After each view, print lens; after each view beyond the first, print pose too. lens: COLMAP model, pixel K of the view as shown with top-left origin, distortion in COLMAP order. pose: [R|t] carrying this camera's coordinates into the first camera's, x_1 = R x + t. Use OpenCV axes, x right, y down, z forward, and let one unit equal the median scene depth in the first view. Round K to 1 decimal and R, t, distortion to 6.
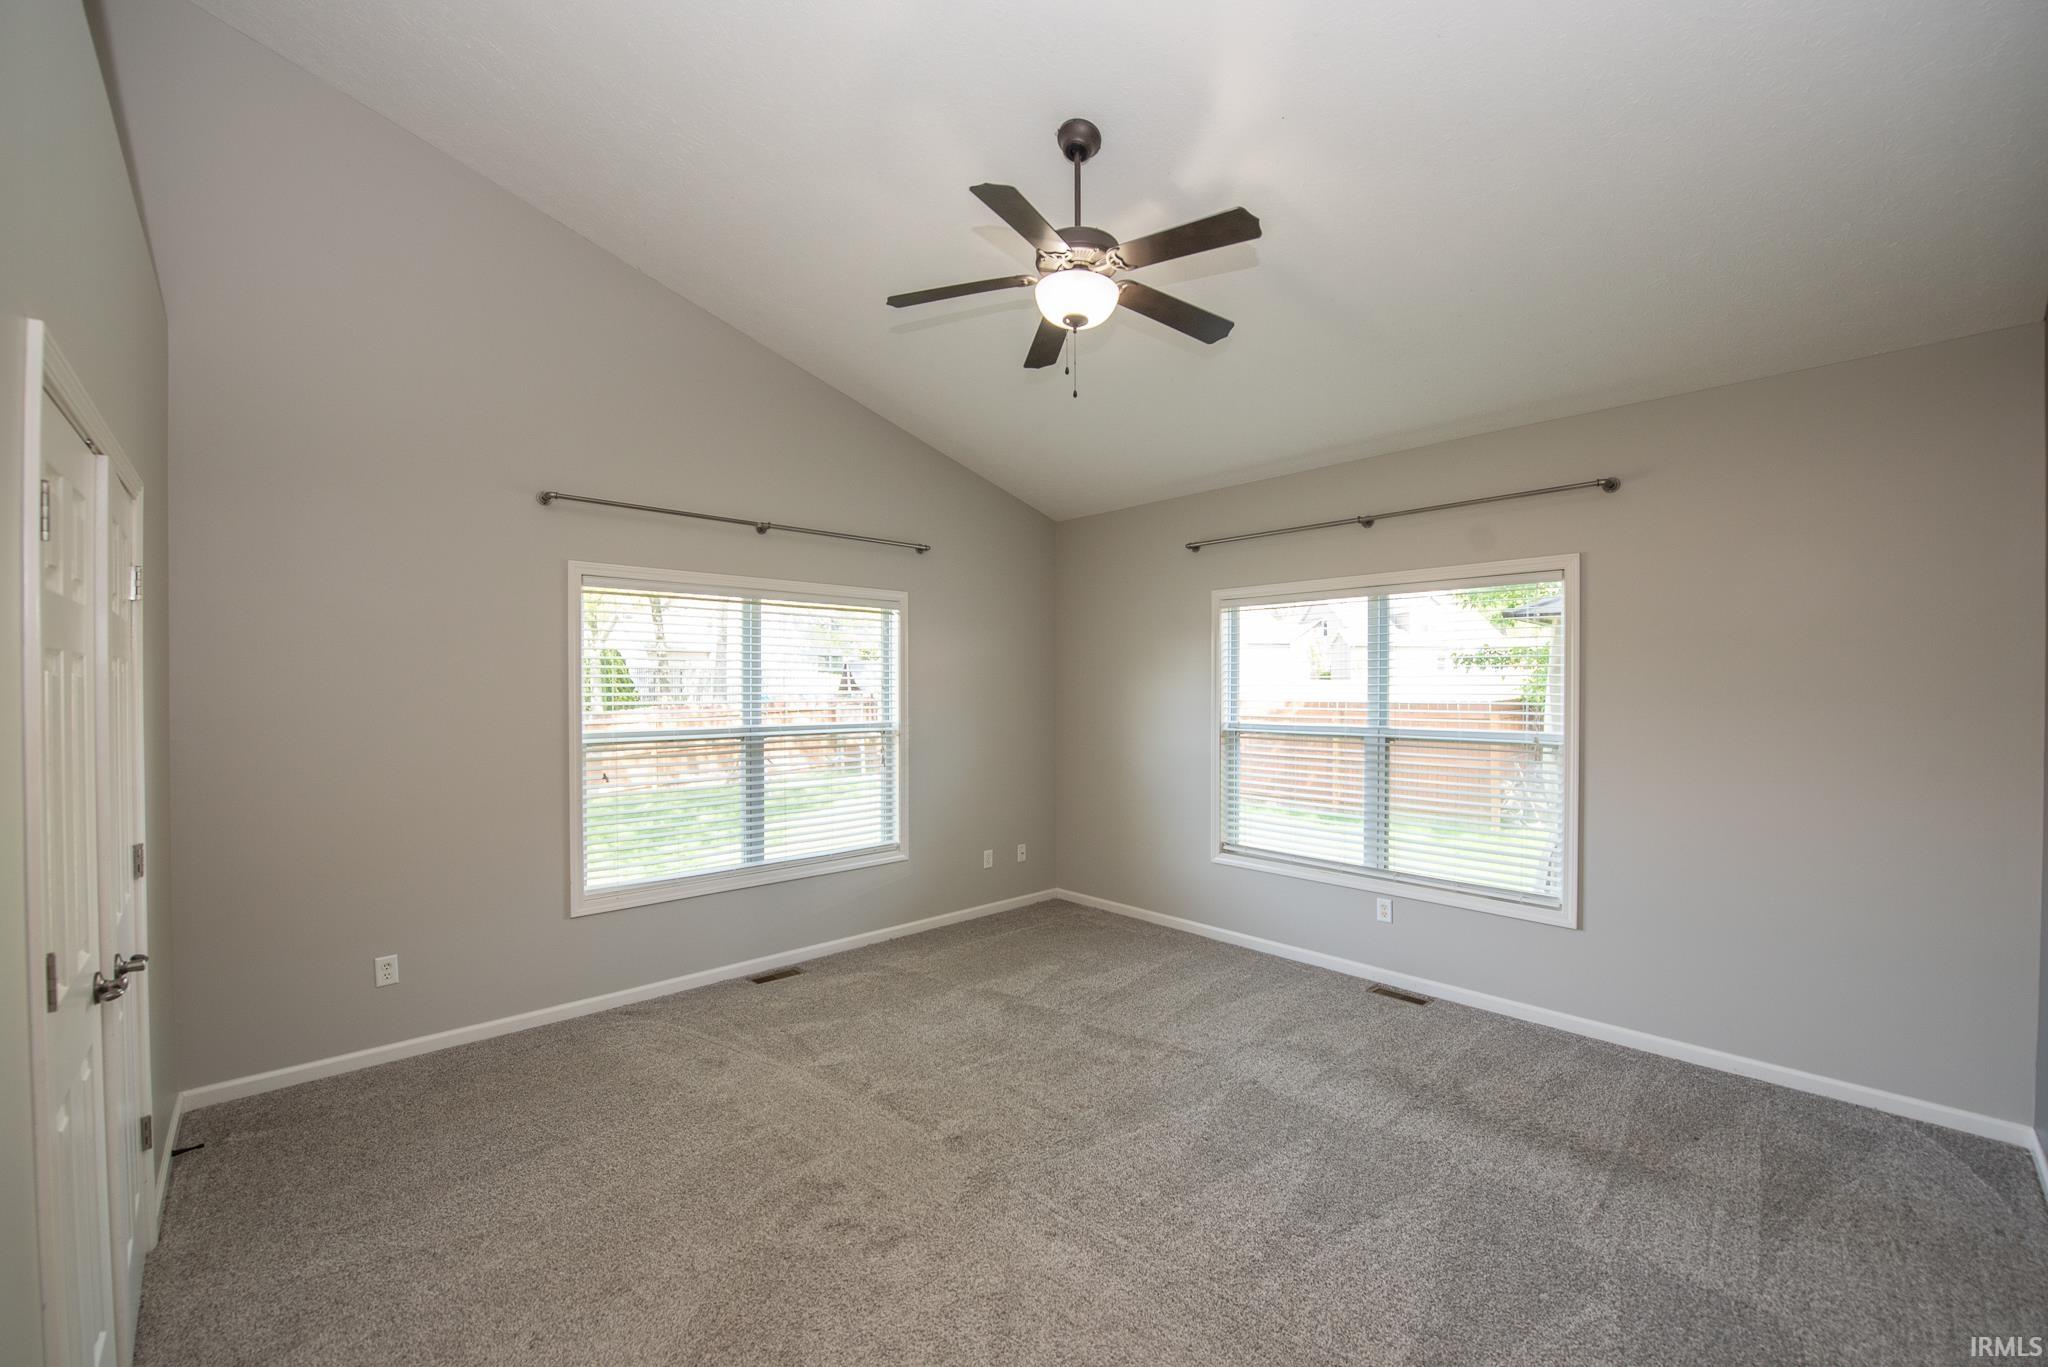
lens RADIAL K [[819.4, 0, 1016.9], [0, 819.4, 689.9], [0, 0, 1]] dist [-0.020089, -0.000837]
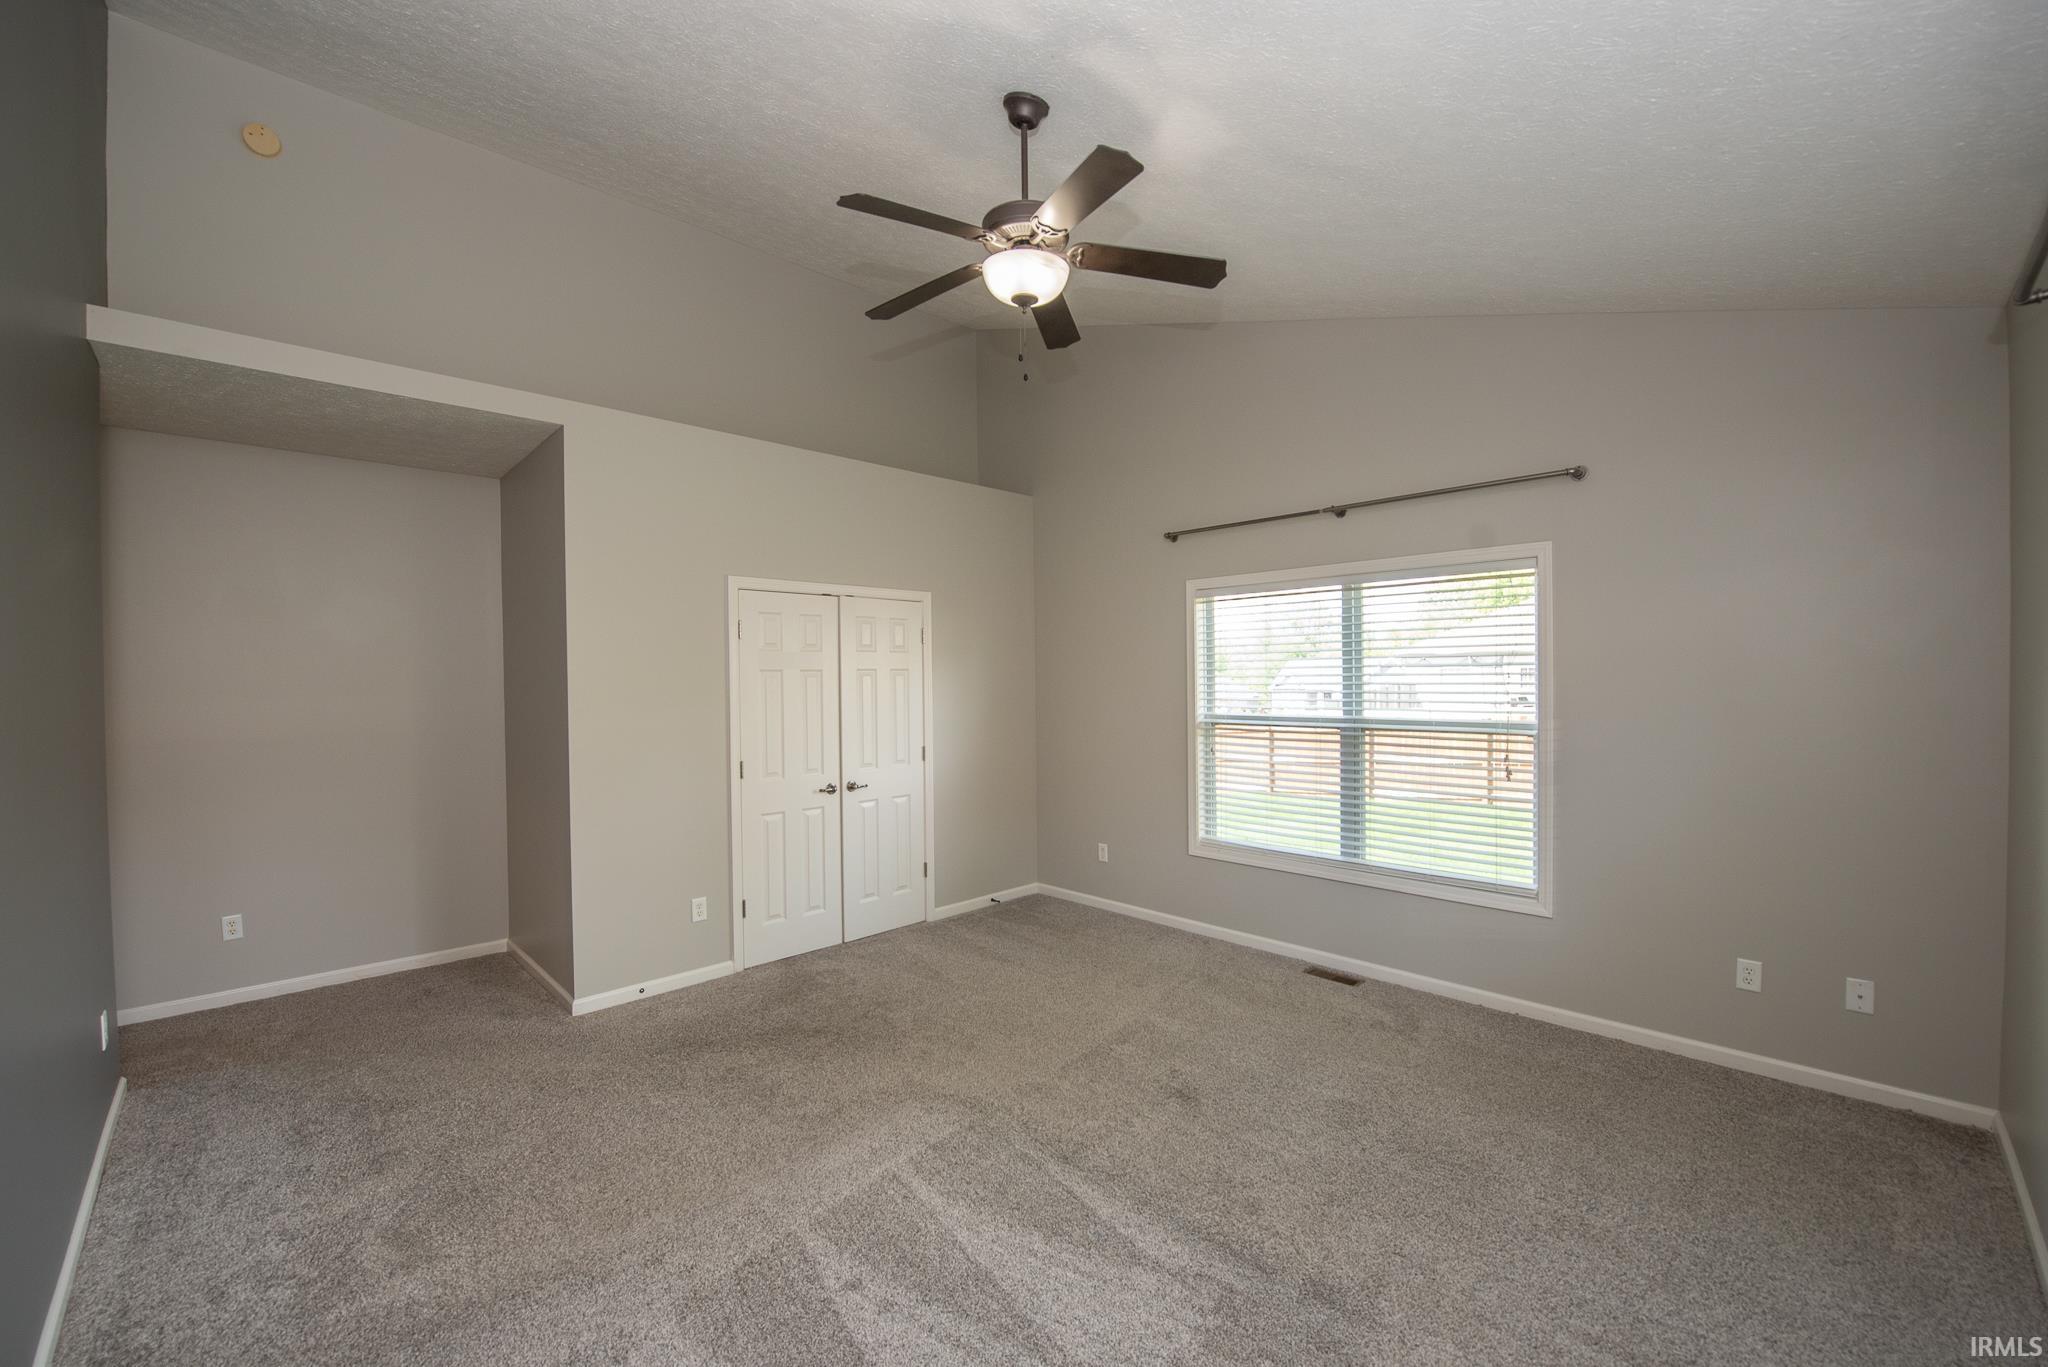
lens RADIAL K [[813.6, 0, 1018.4], [0, 813.6, 692.6], [0, 0, 1]] dist [-0.019402, -0.000558]
pose [[0.021233, 0.015846, -0.999649, 0.625348], [0.002248, 0.999871, 0.015897, -0.000318], [0.999772, -0.002585, 0.021194, 0.590770]]
